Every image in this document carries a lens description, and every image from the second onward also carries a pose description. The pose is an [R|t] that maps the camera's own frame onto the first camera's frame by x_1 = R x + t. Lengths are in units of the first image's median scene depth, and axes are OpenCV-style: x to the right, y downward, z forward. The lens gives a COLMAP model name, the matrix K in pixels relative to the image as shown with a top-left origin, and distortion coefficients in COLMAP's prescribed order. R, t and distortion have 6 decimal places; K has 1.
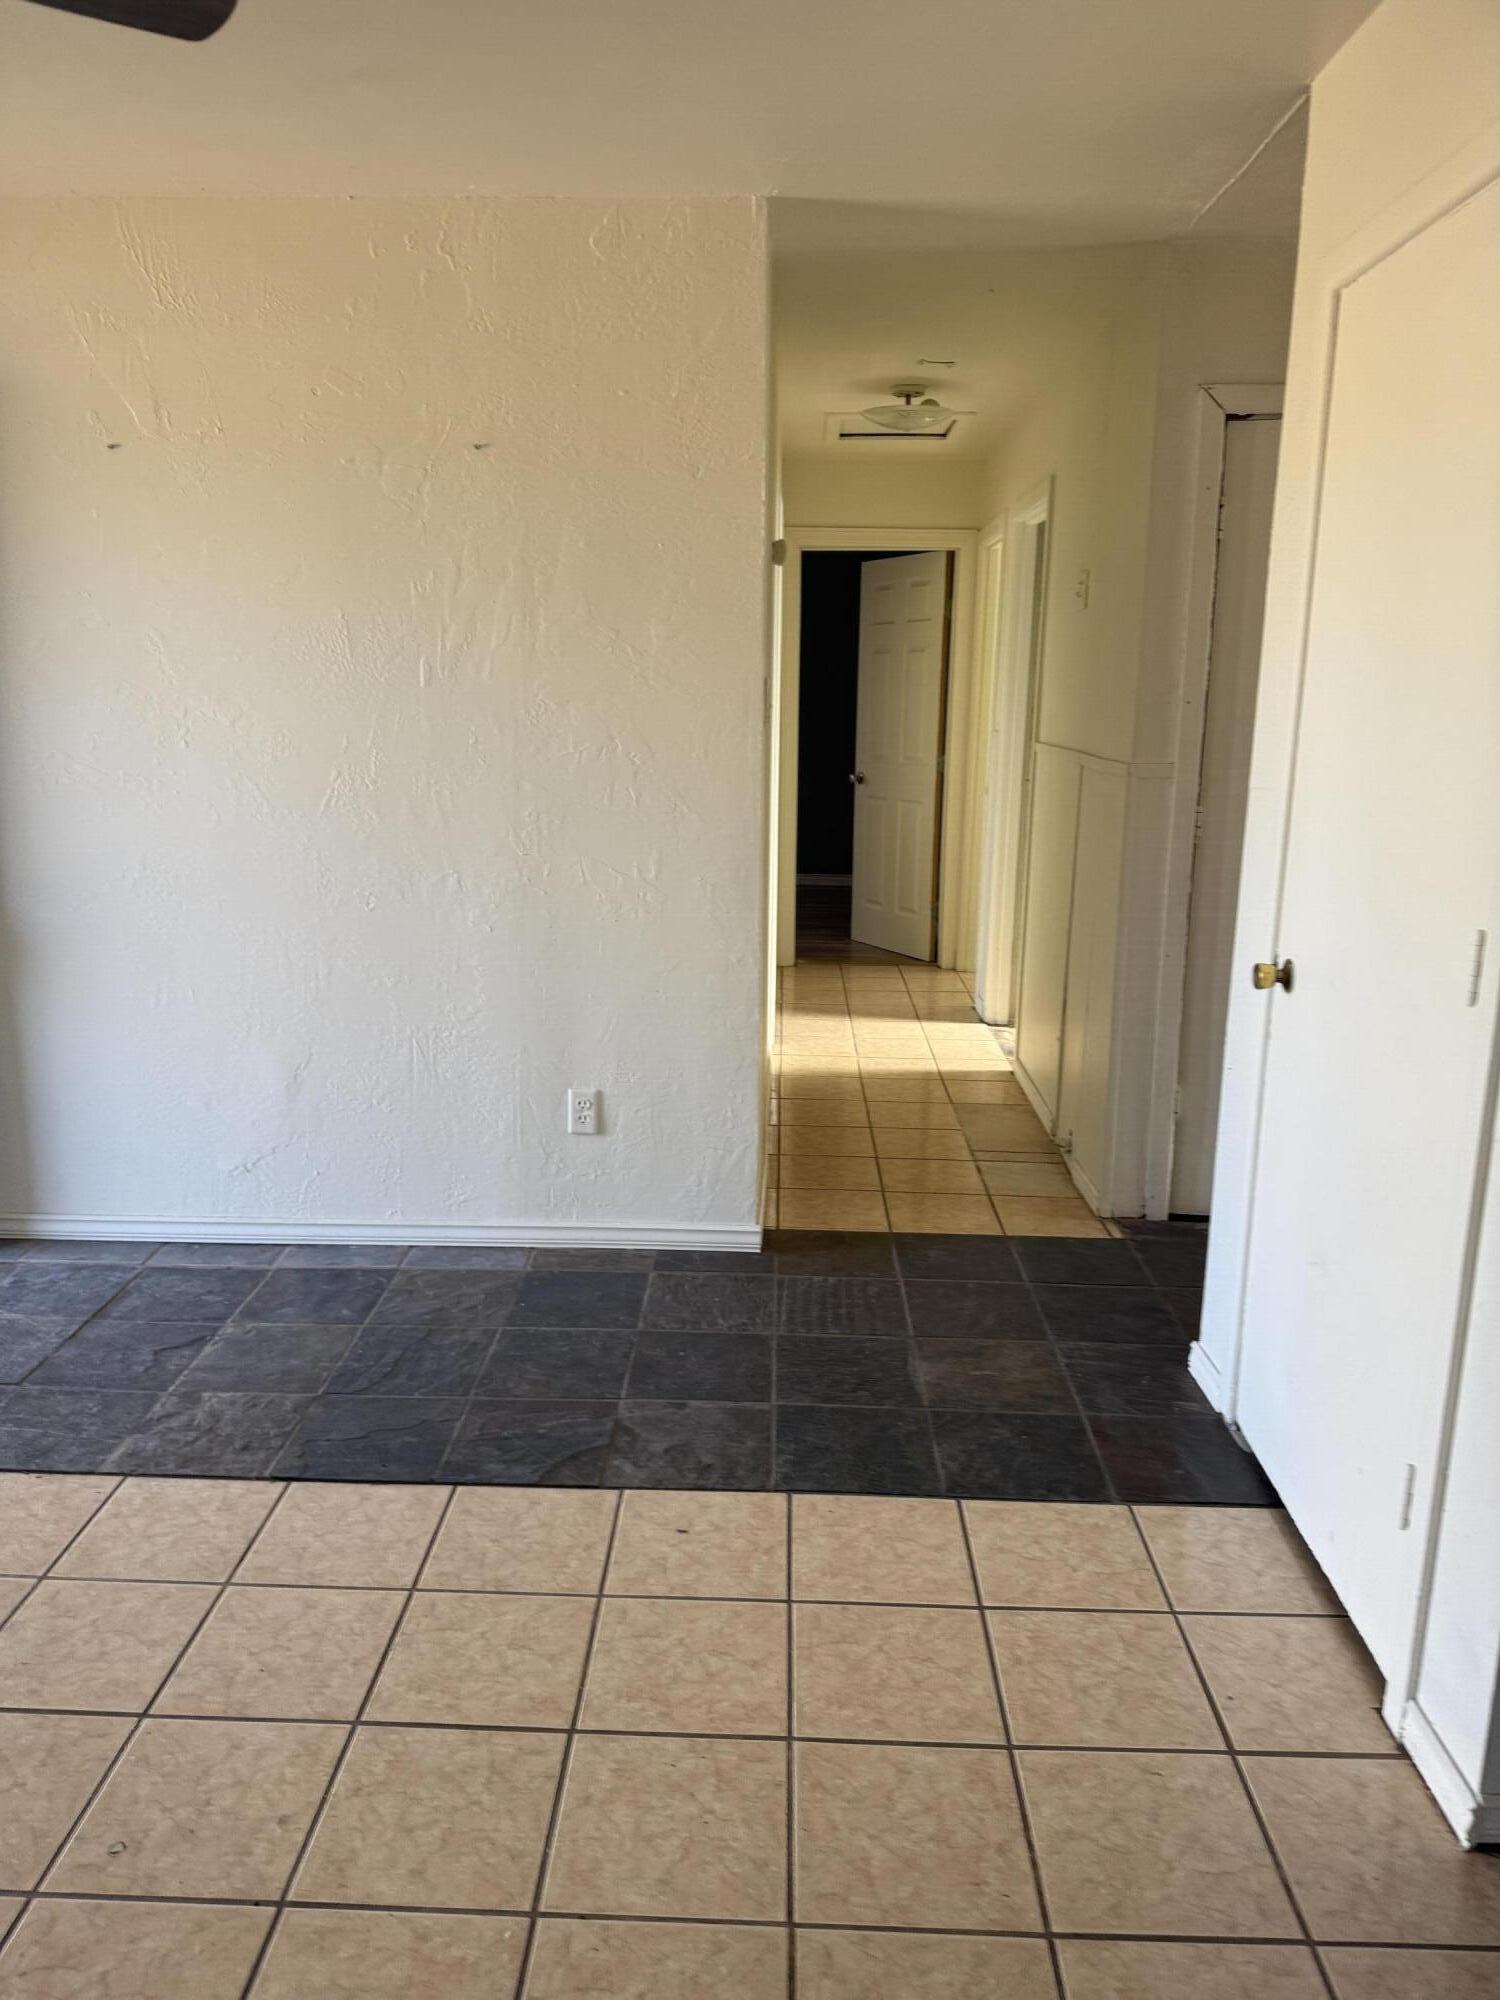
lens RADIAL K [[1430.5, 0, 750.0], [0, 1430.5, 1000.0], [0, 0, 1]] dist [-0.008049, -0.002430]
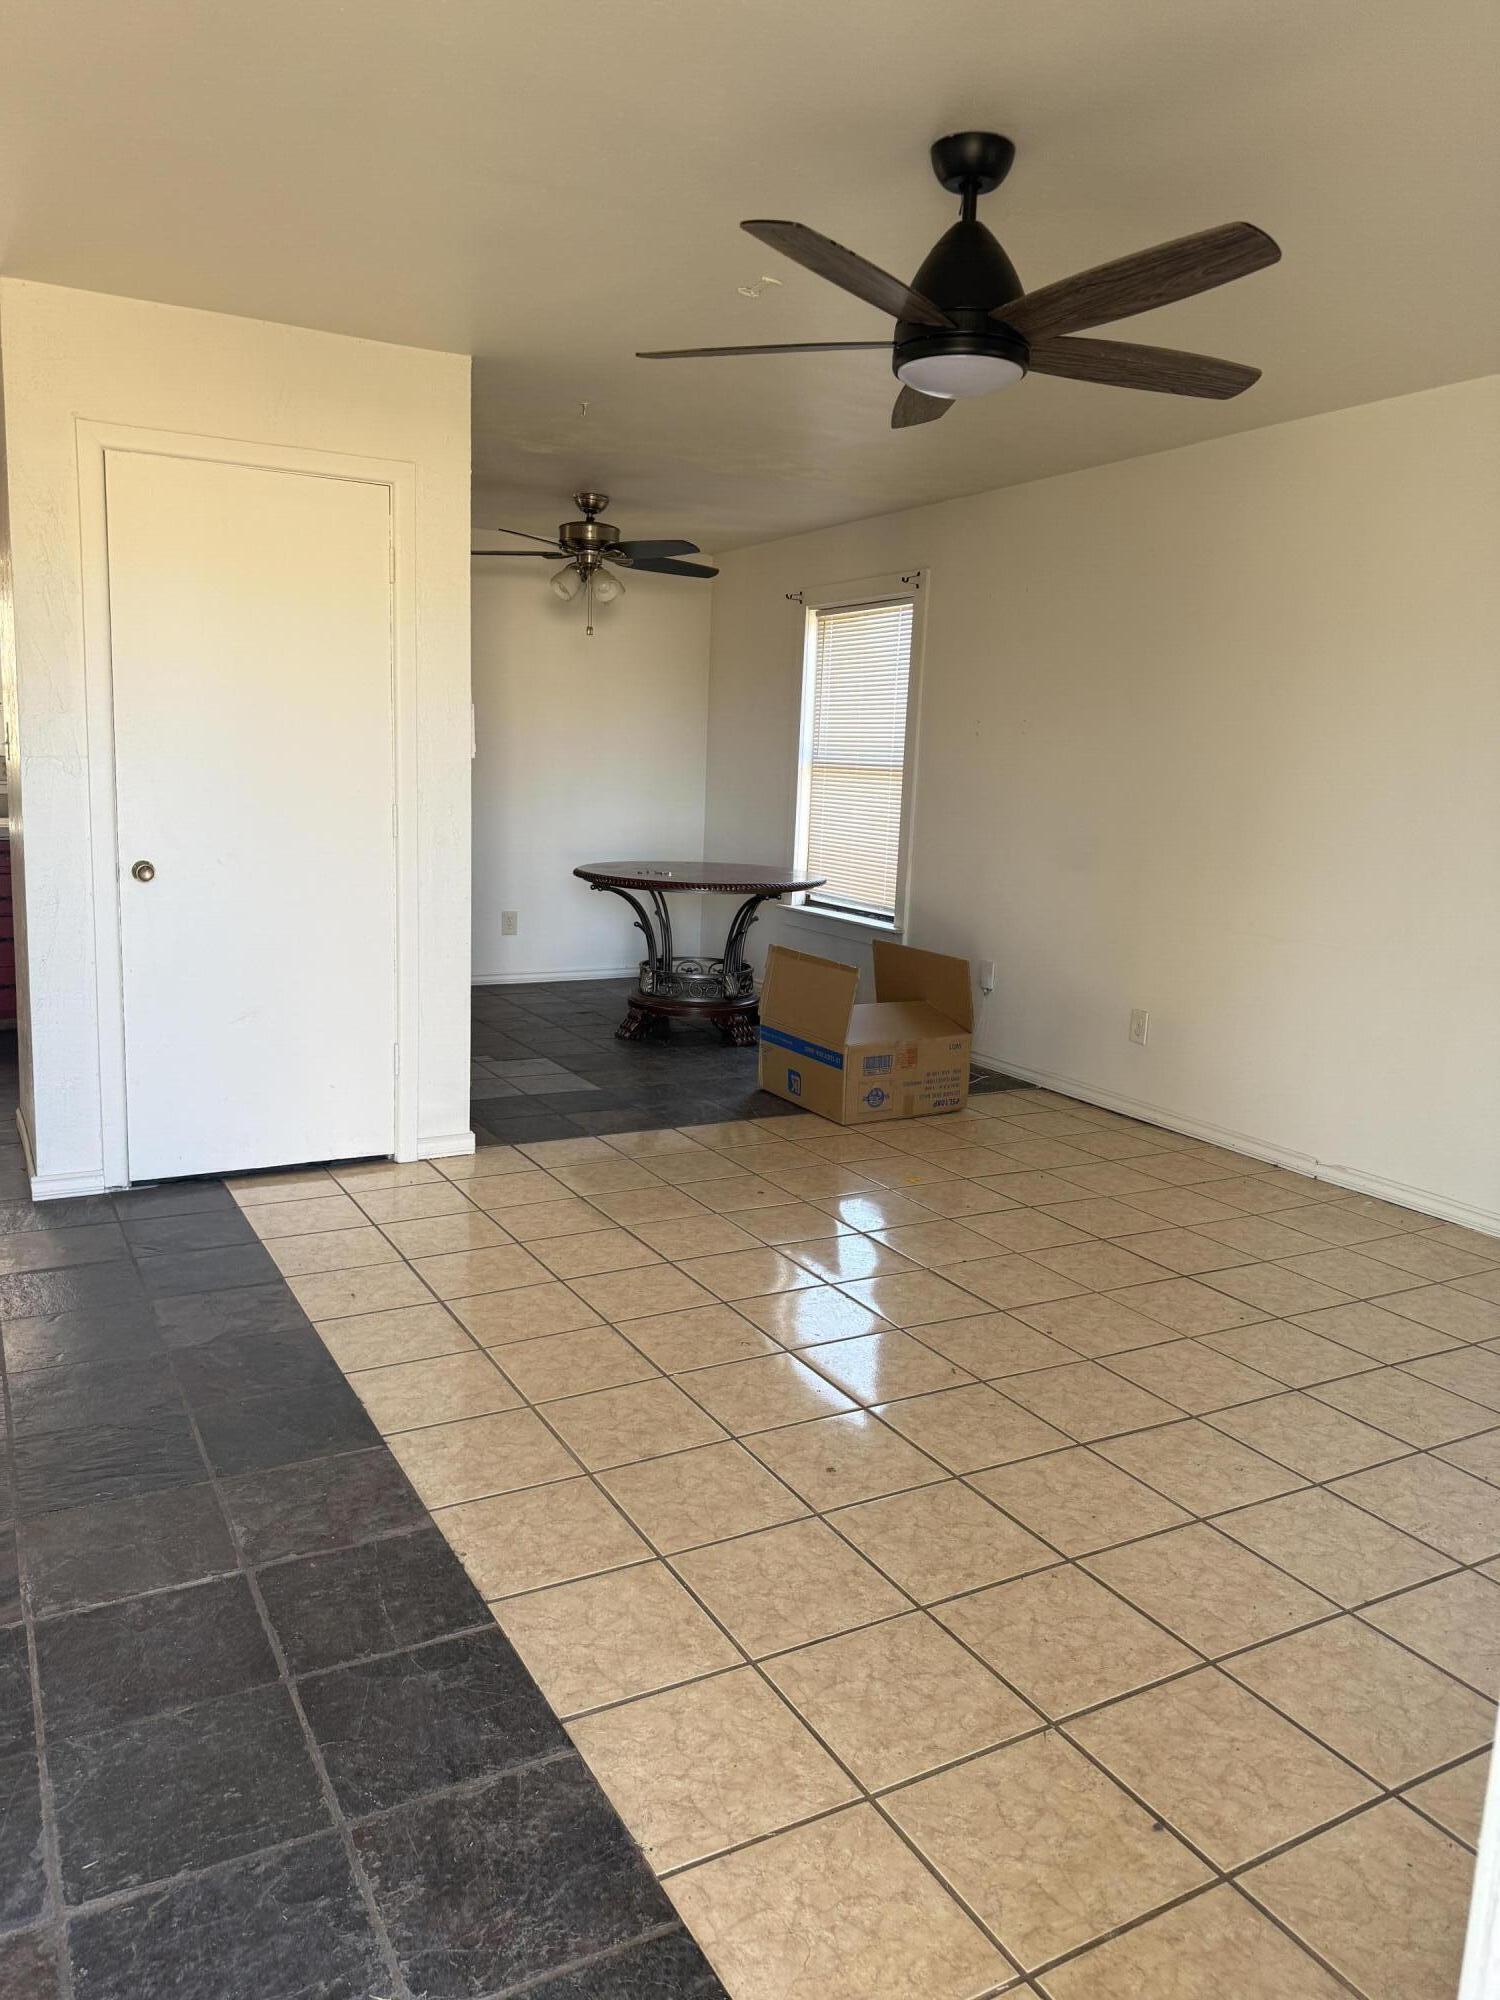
lens RADIAL K [[1430.5, 0, 750.0], [0, 1430.5, 1000.0], [0, 0, 1]] dist [-0.008049, -0.002430]
pose [[-0.515110, -0.171408, 0.839810, -1.325495], [0.153900, 0.945380, 0.287352, -0.234301], [-0.843195, 0.277265, -0.460595, 1.196255]]
